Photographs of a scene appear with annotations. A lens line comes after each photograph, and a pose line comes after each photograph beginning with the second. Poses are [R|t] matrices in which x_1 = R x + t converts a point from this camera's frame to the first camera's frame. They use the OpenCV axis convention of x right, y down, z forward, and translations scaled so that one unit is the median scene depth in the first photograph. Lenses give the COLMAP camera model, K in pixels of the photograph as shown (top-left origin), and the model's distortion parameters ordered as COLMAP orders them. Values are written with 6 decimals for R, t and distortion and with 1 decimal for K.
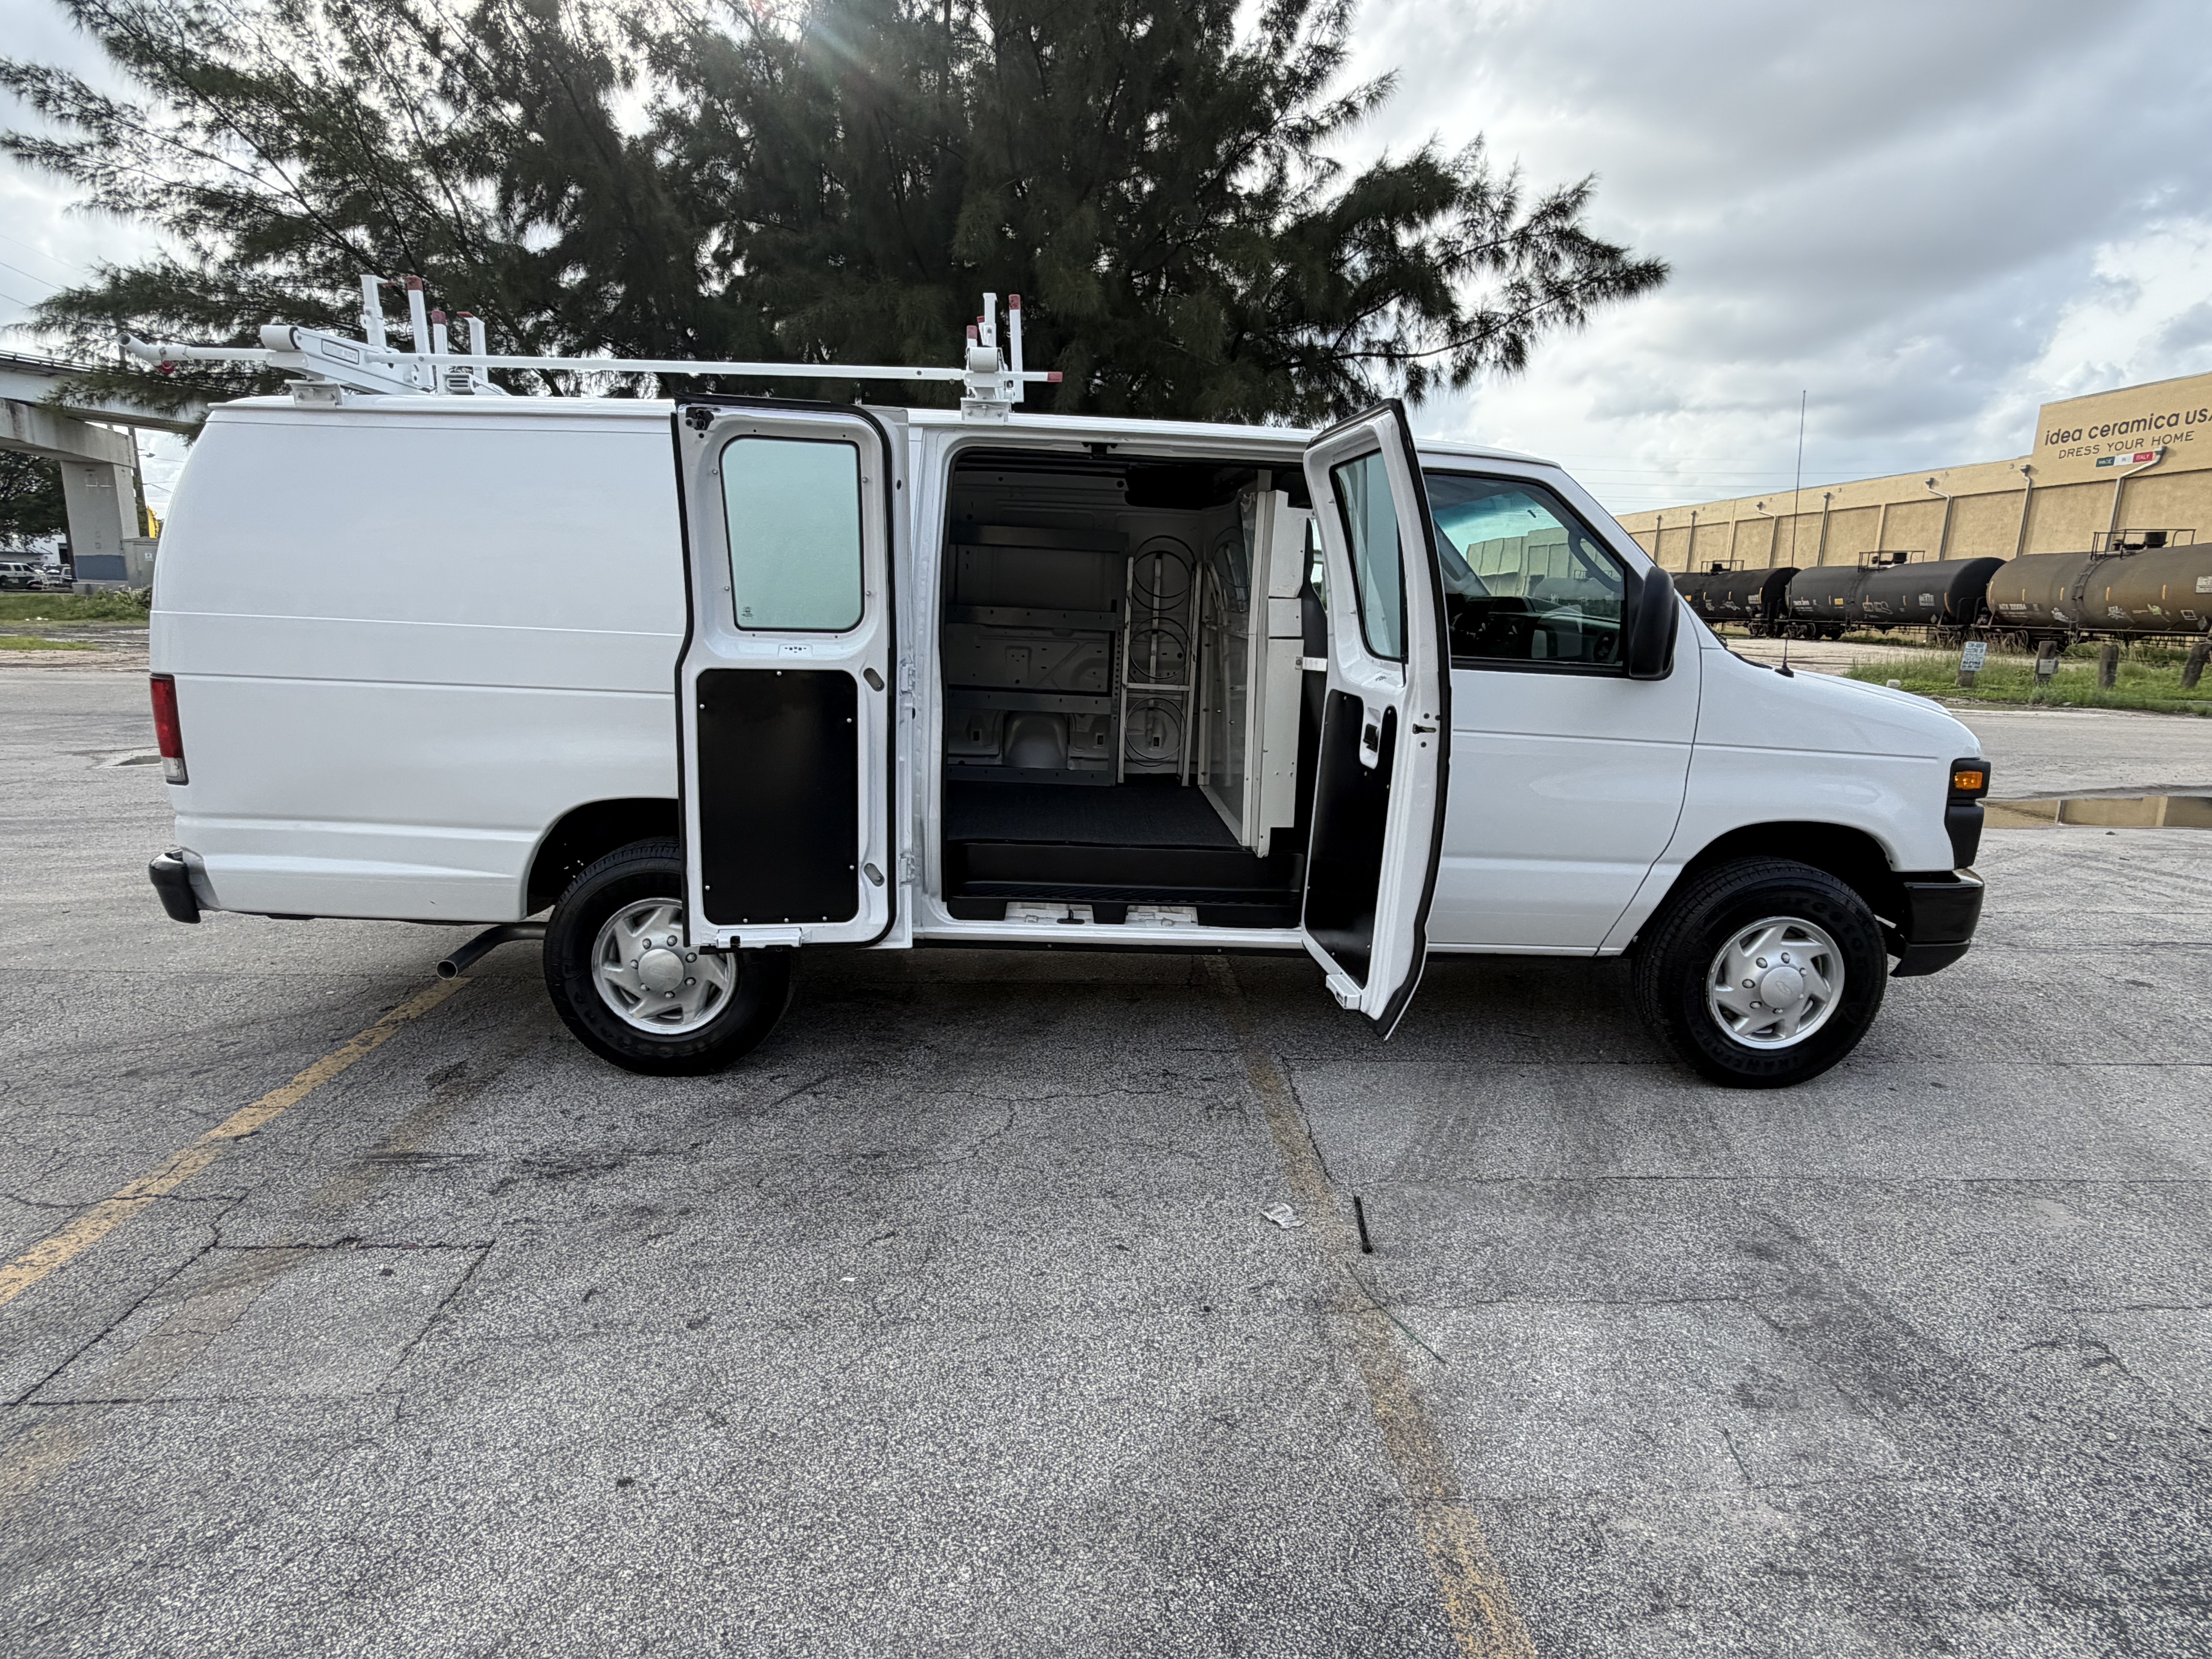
lens RADIAL K [[1208.8, 0, 1100.3], [0, 1208.8, 840.8], [0, 0, 1]] dist [-0.003578, 0.001478]
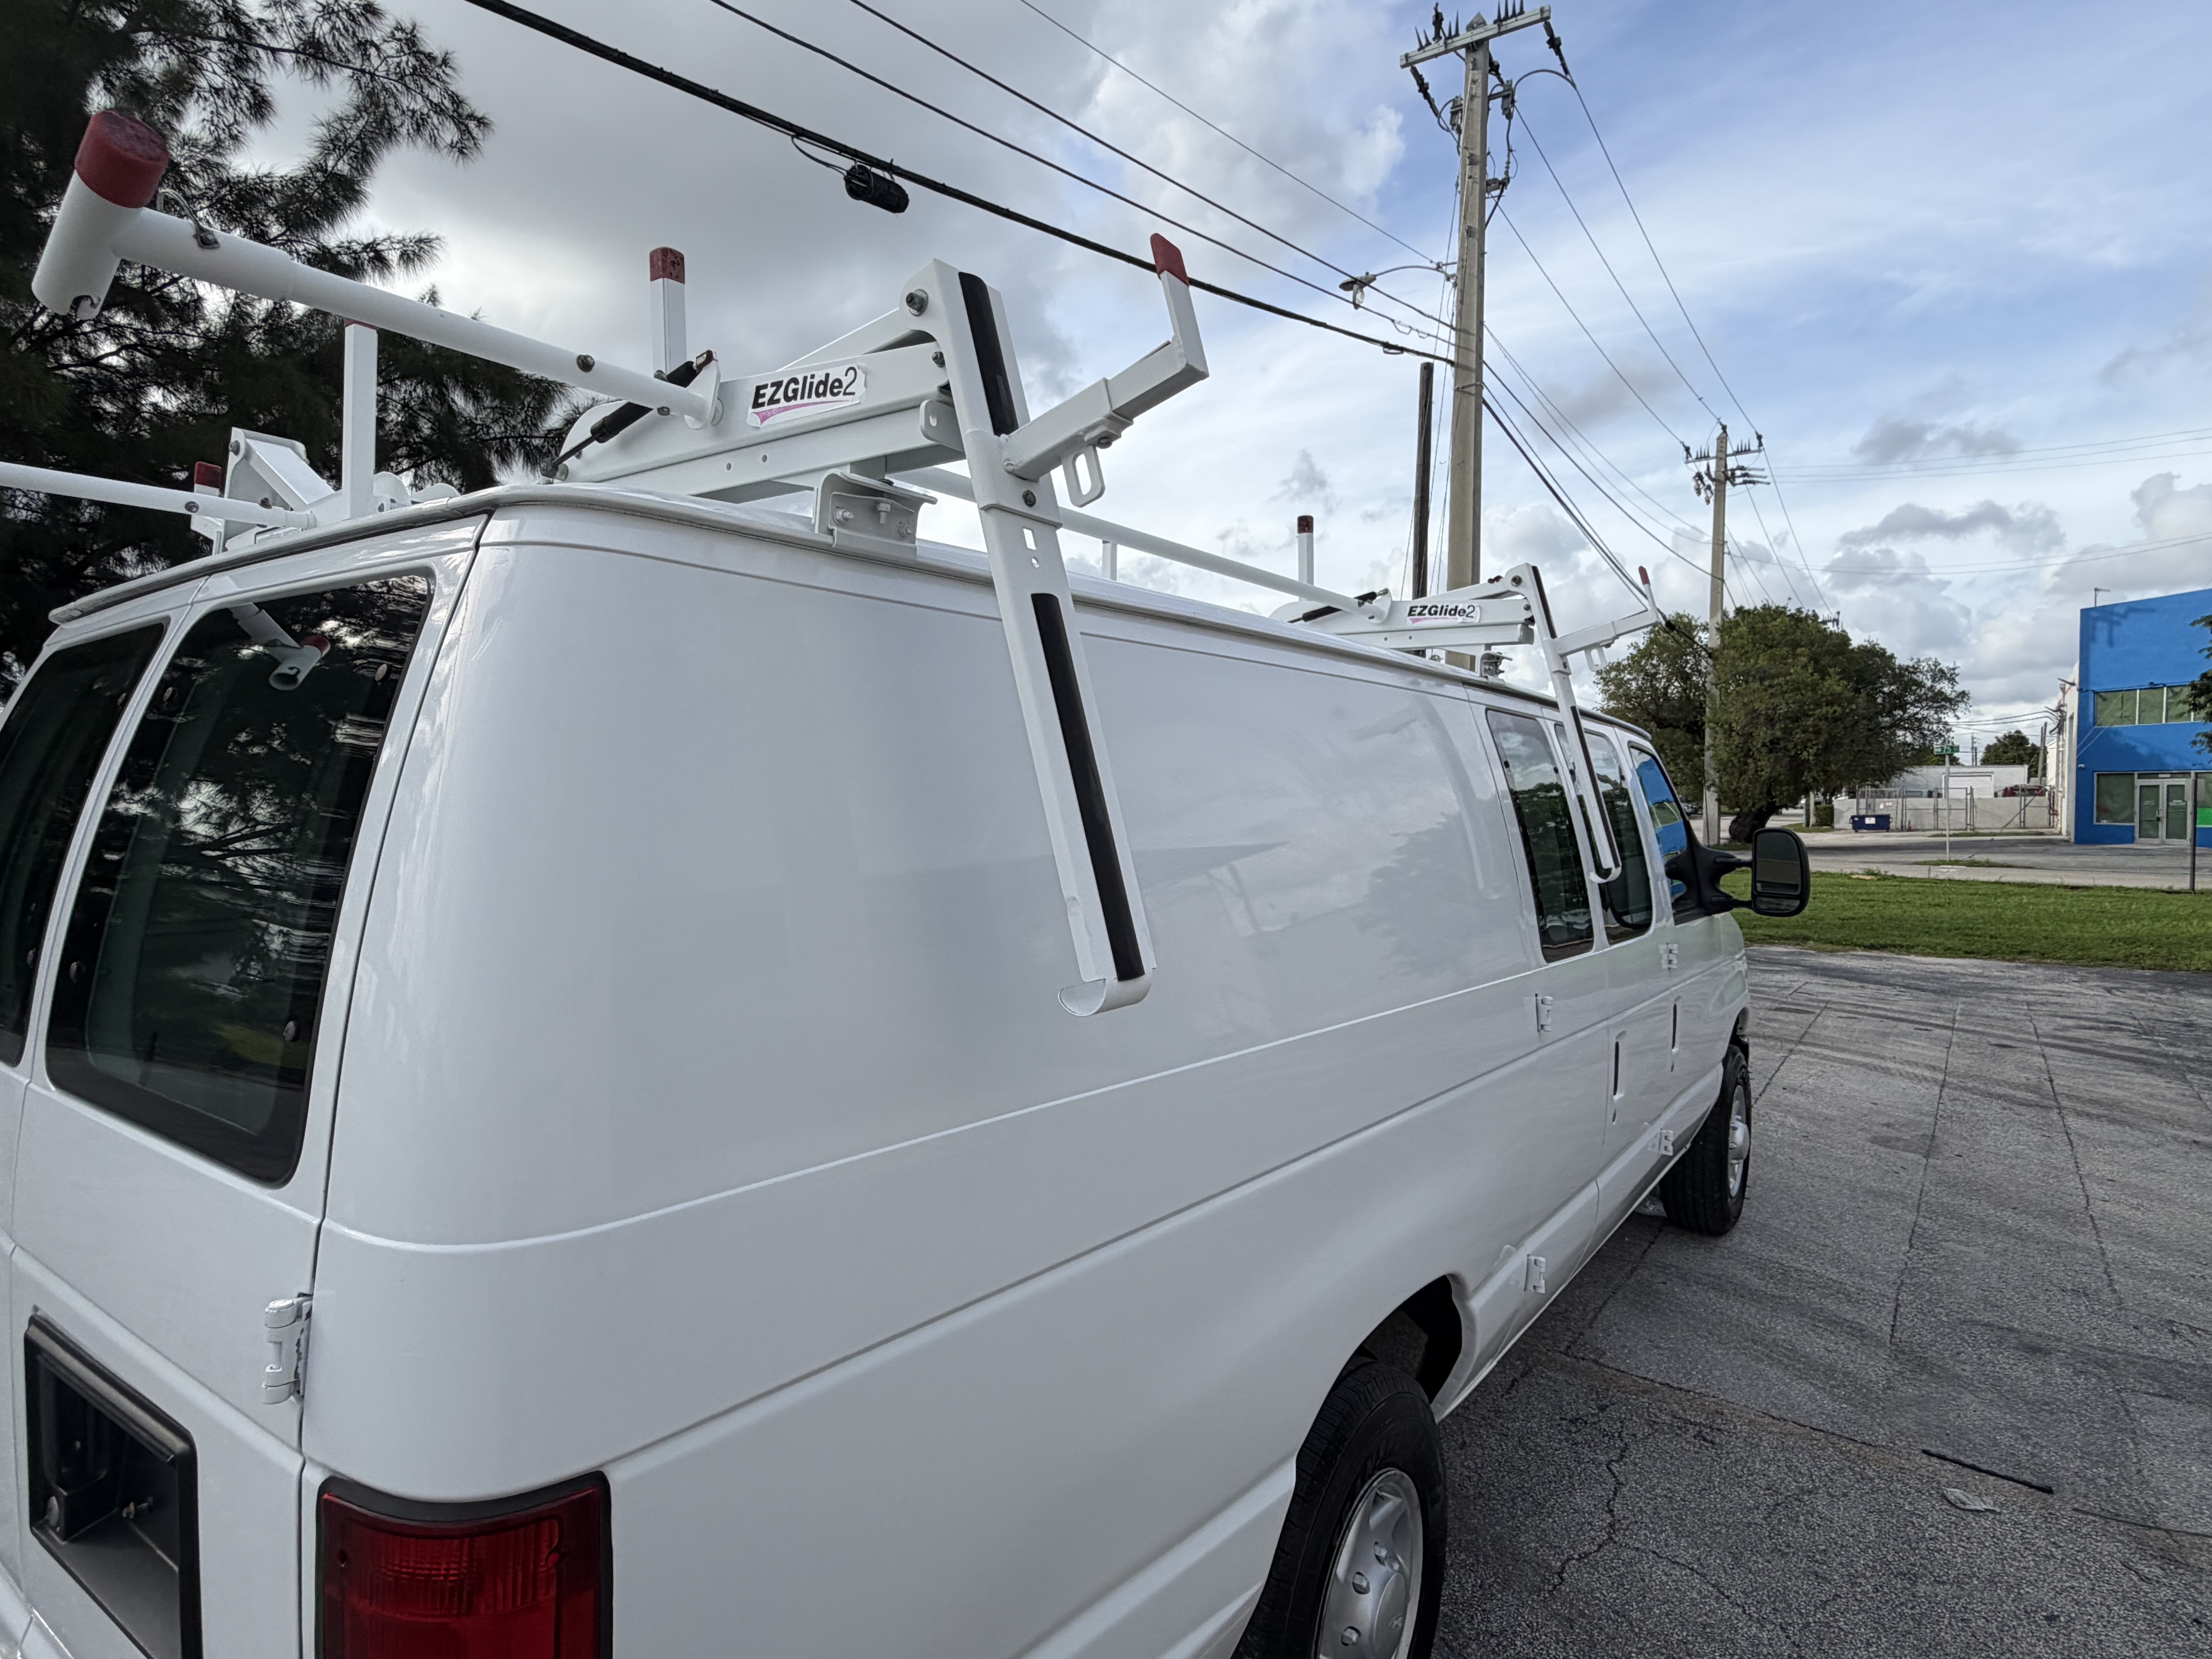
lens RADIAL K [[1208.8, 0, 1100.7], [0, 1208.8, 823.7], [0, 0, 1]] dist [-0.003578, 0.001478]
pose [[0.618501, -0.041429, 0.784691, -0.836637], [0.169364, 0.982166, -0.081640, -0.218280], [-0.767315, 0.183393, 0.614488, 0.680942]]
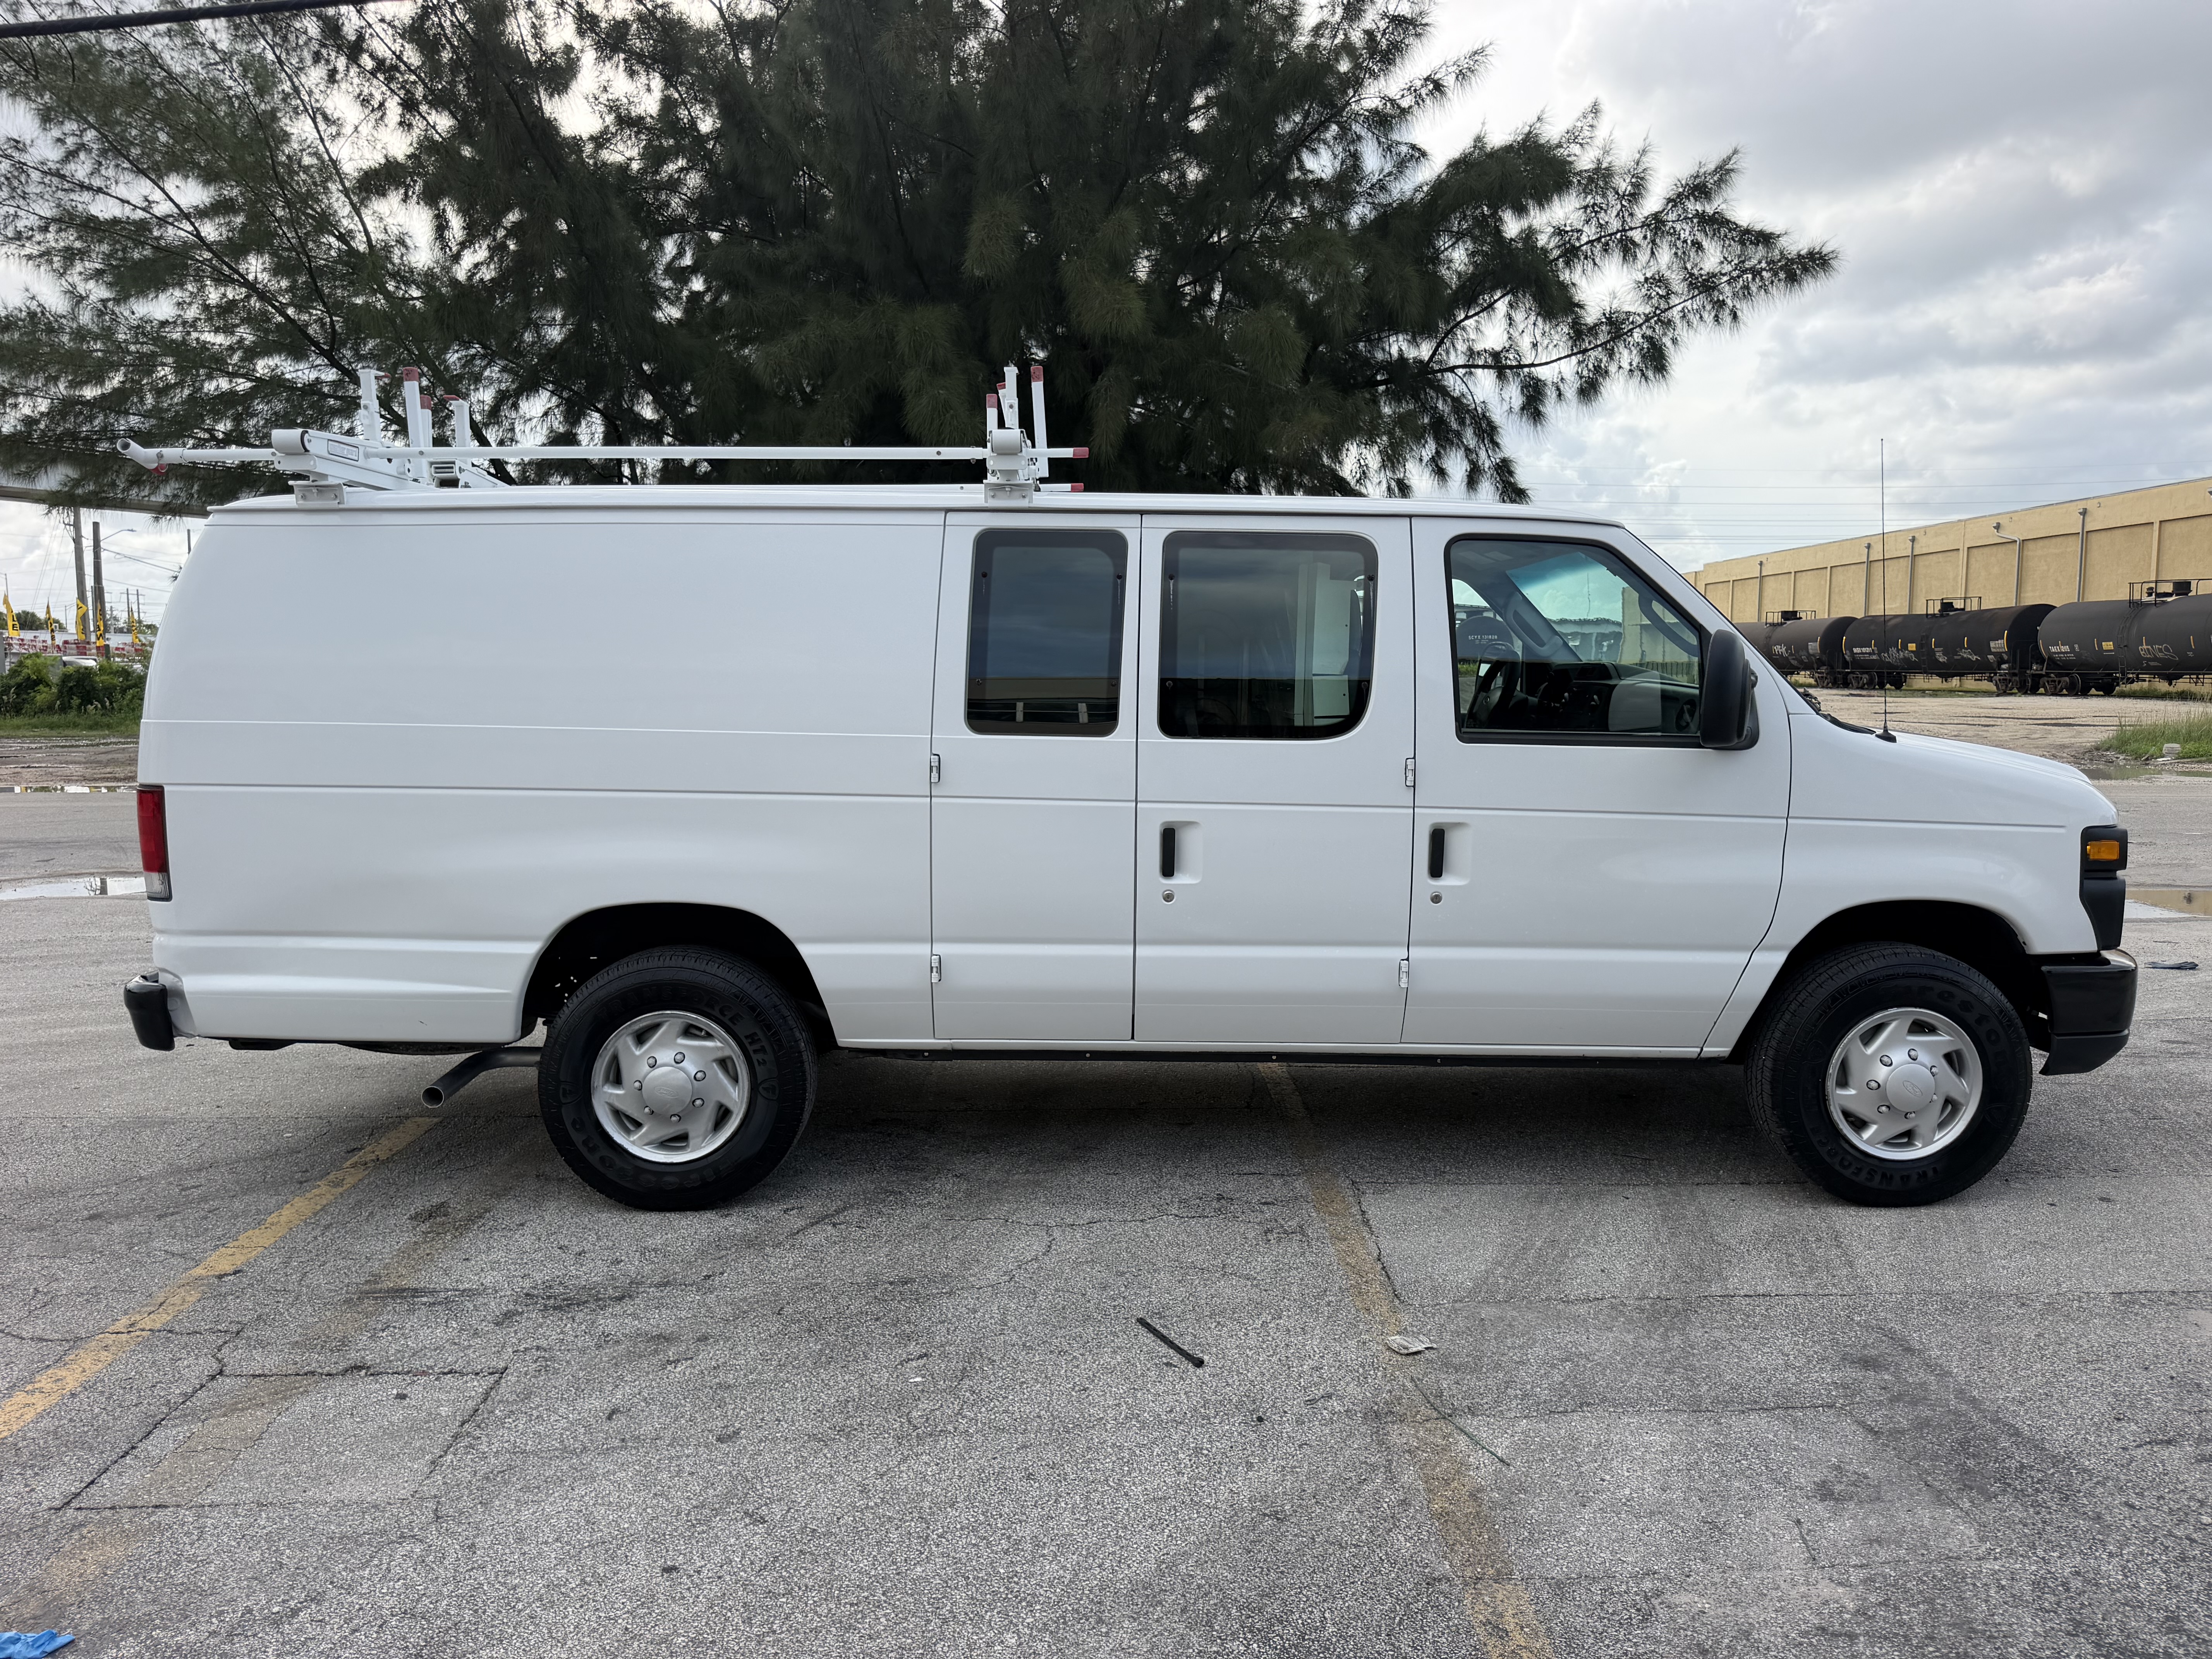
lens RADIAL K [[1571.9, 0, 1110.2], [0, 1571.9, 815.7], [0, 0, 1]] dist [0.019414, -0.031511]
pose [[0.999225, -0.025267, -0.030172, 0.014579], [0.021964, 0.994210, -0.105182, 0.031605], [0.032655, 0.104438, 0.993995, -0.197342]]
